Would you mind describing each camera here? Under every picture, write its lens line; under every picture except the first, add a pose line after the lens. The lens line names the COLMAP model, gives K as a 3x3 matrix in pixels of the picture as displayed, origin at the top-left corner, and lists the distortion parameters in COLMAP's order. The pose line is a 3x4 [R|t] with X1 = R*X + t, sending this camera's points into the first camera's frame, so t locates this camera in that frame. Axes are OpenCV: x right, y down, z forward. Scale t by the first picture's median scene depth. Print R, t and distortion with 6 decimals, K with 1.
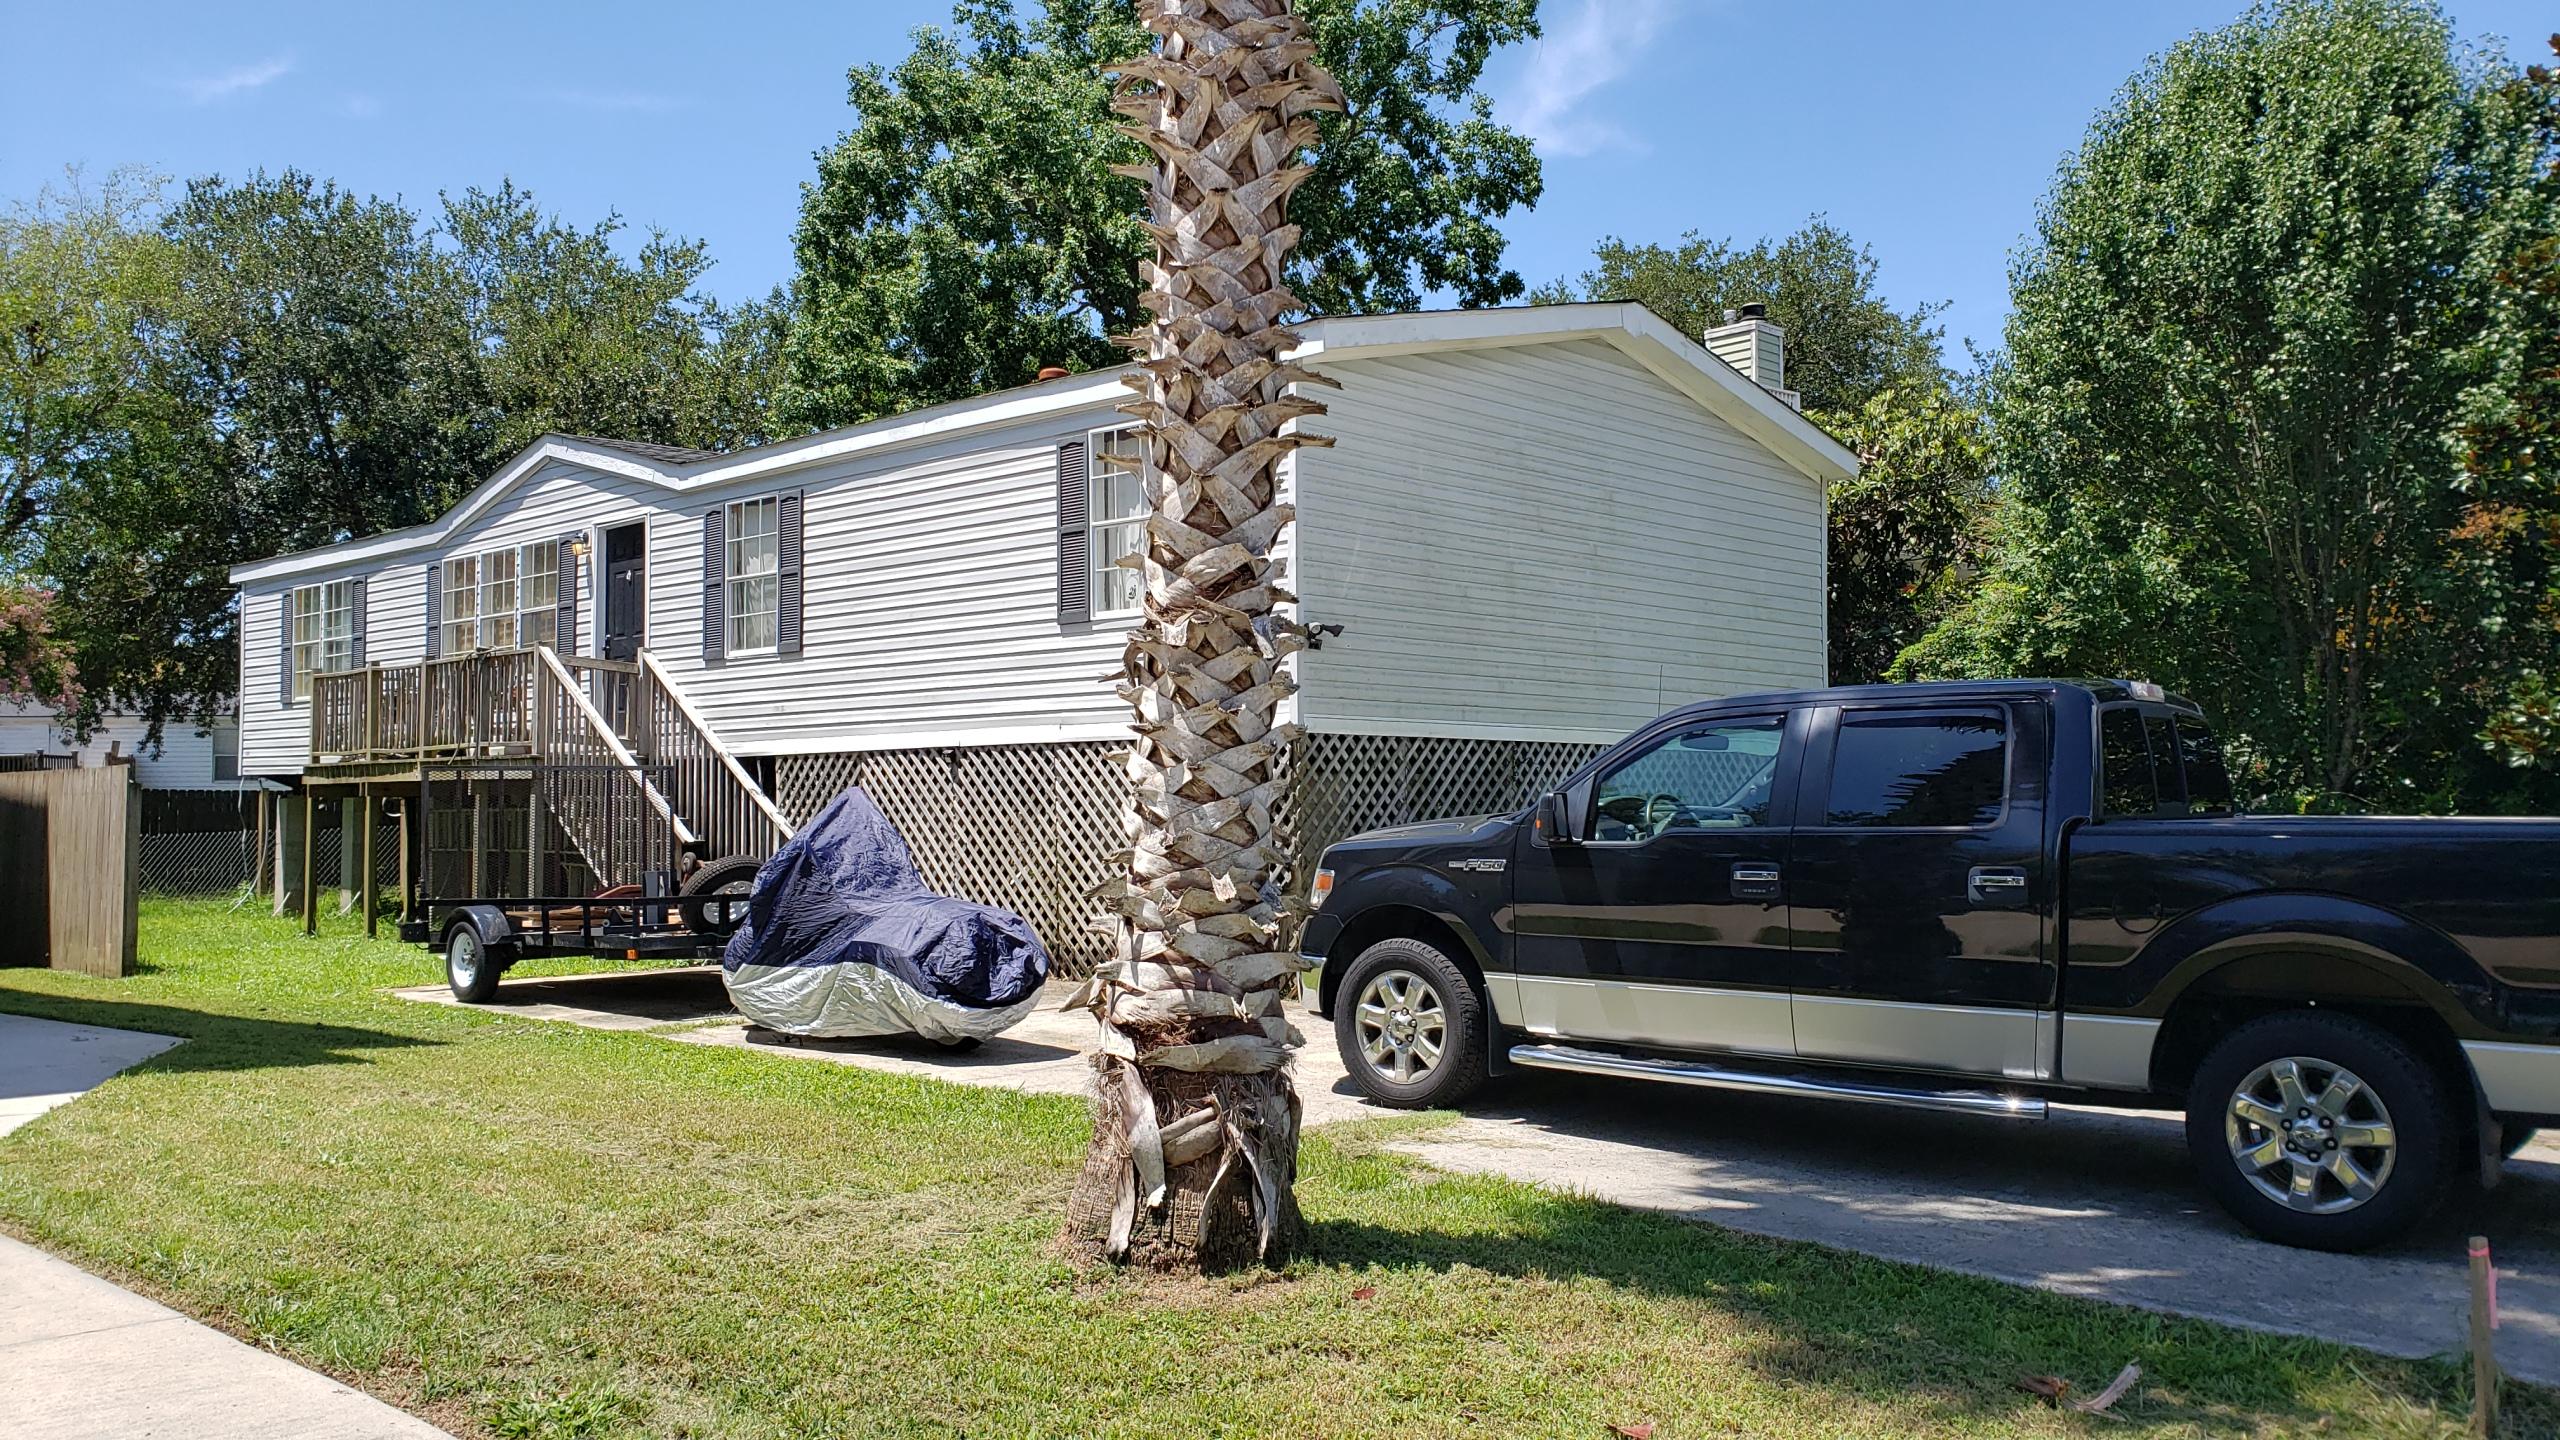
lens RADIAL K [[1992.8, 0, 1264.0], [0, 1992.8, 715.8], [0, 0, 1]] dist [0.103225, -0.009281]
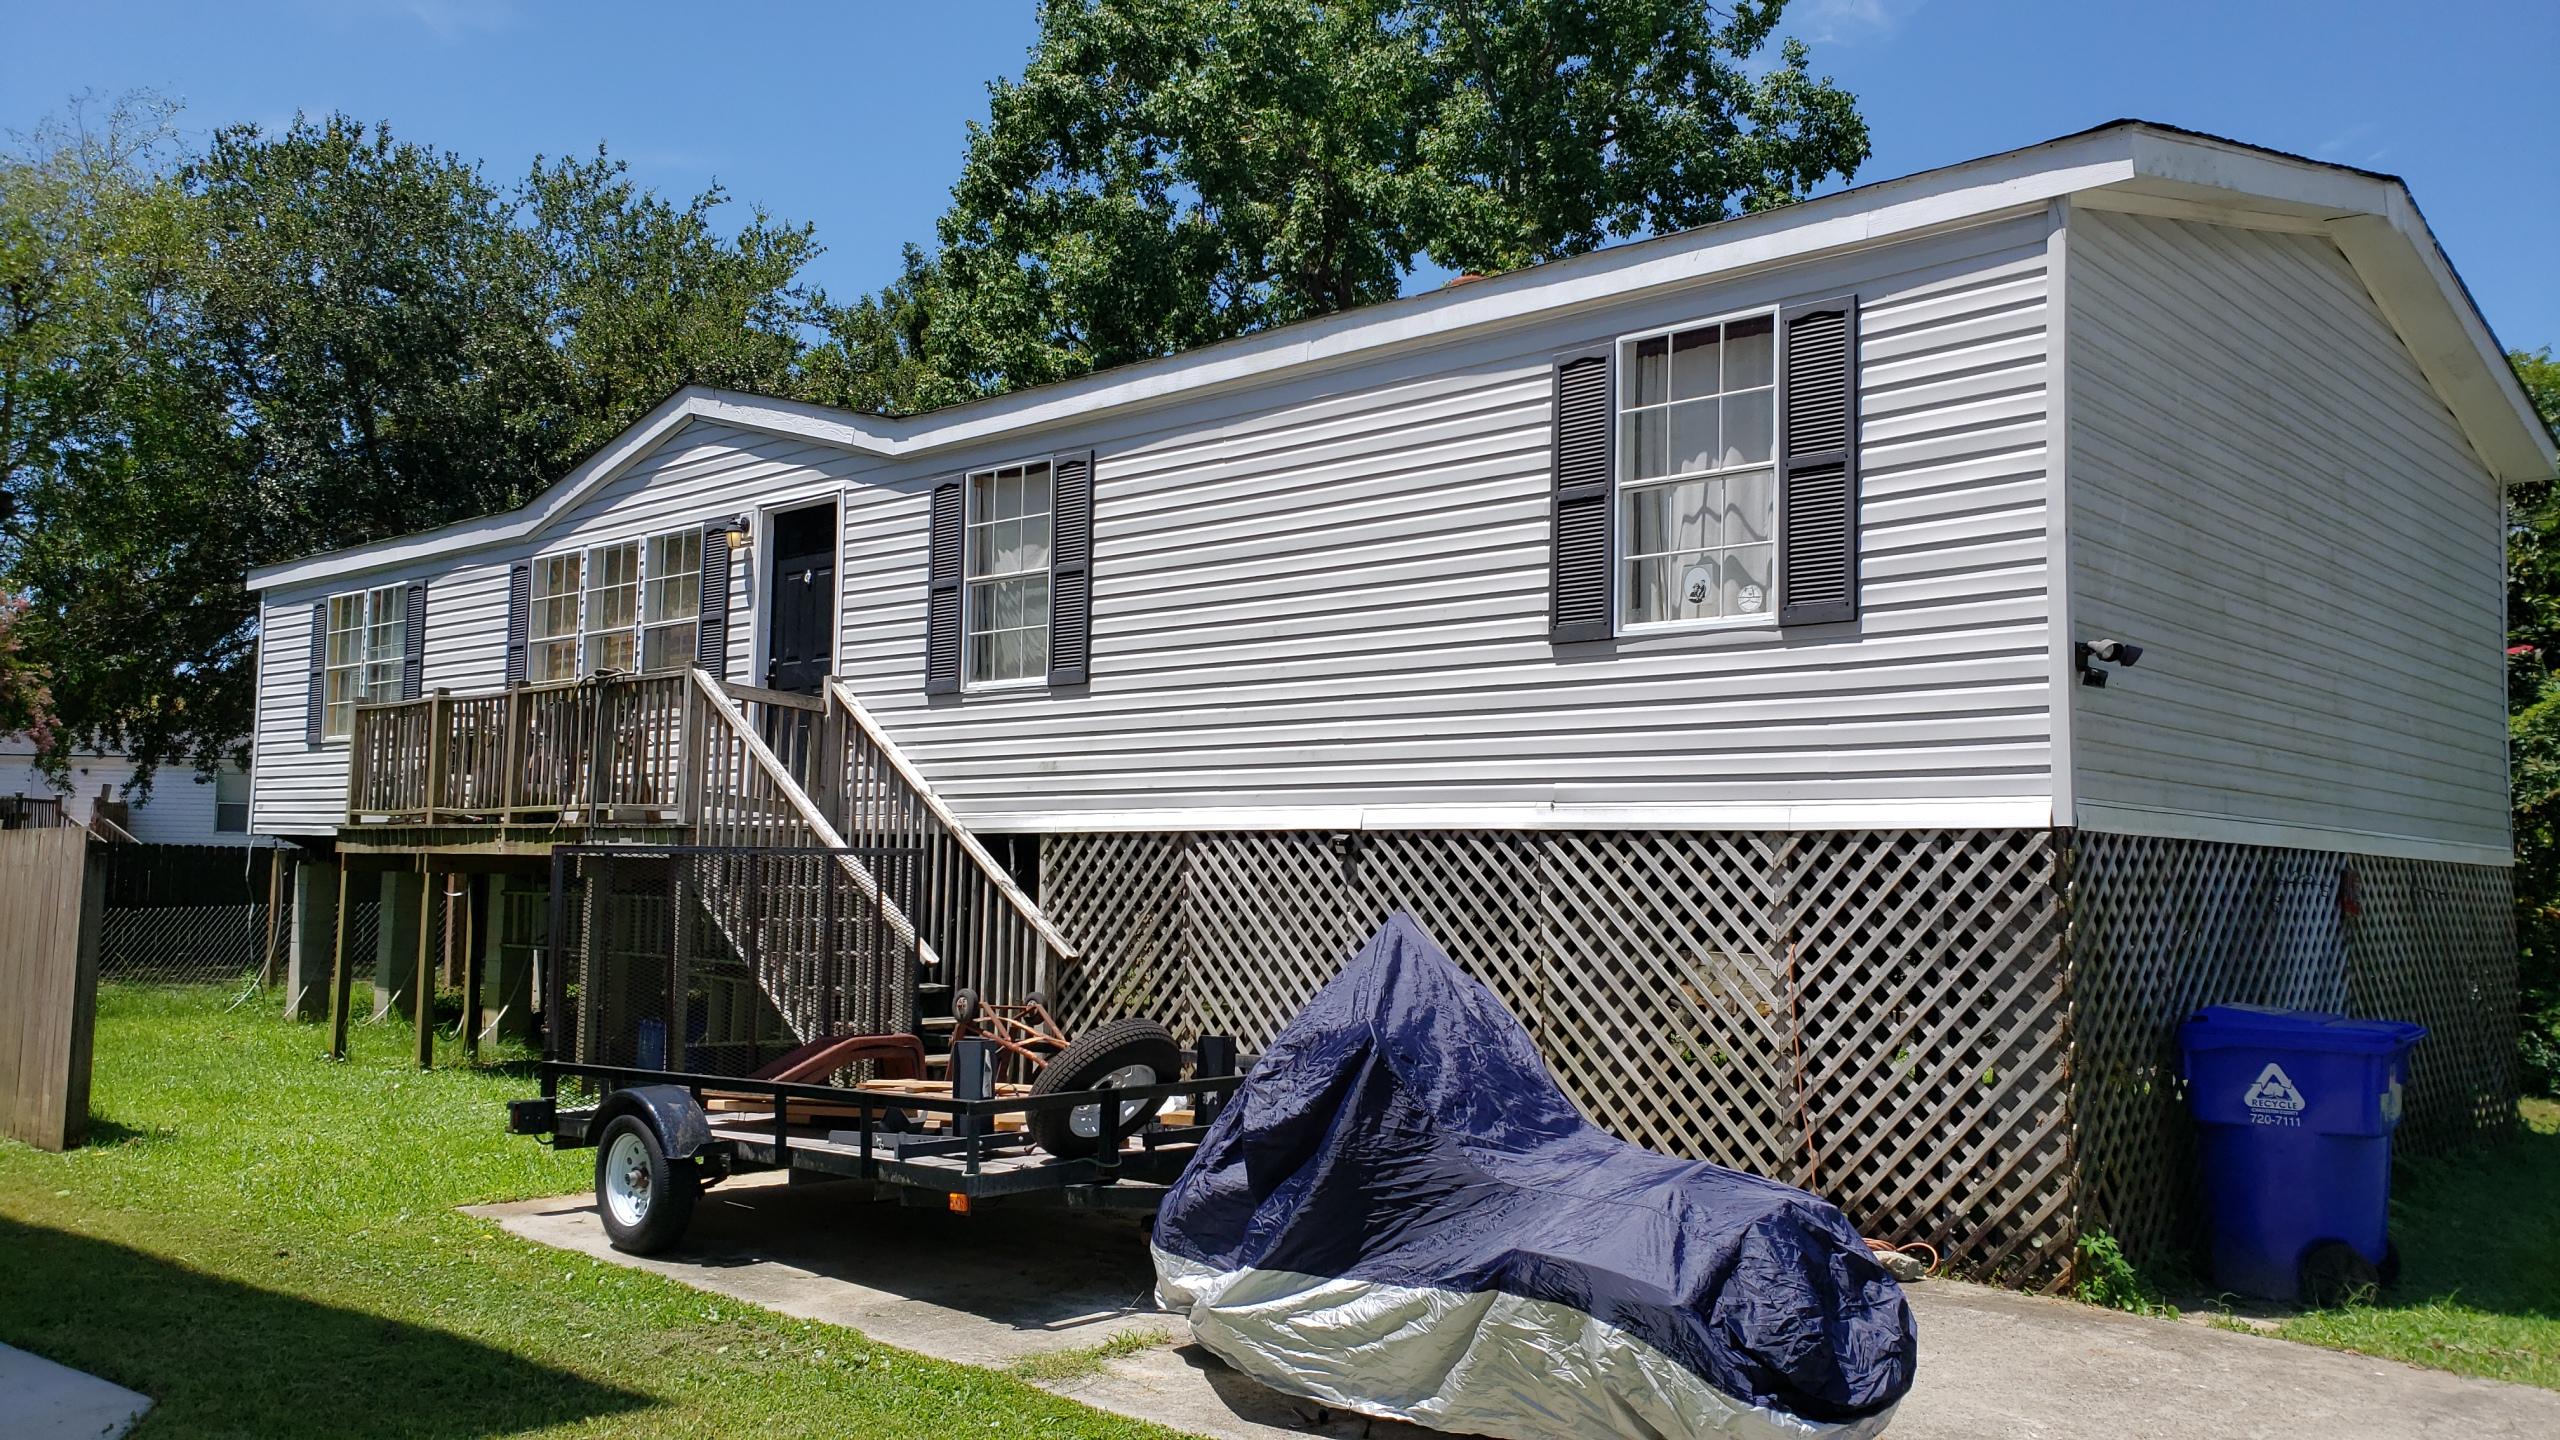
lens RADIAL K [[1992.8, 0, 1303.9], [0, 1992.8, 726.4], [0, 0, 1]] dist [0.103225, -0.009281]
pose [[0.999597, 0.025415, 0.012621, -0.136282], [-0.025030, 0.999245, -0.029723, 0.001018], [-0.013367, 0.029395, 0.999479, 0.263493]]
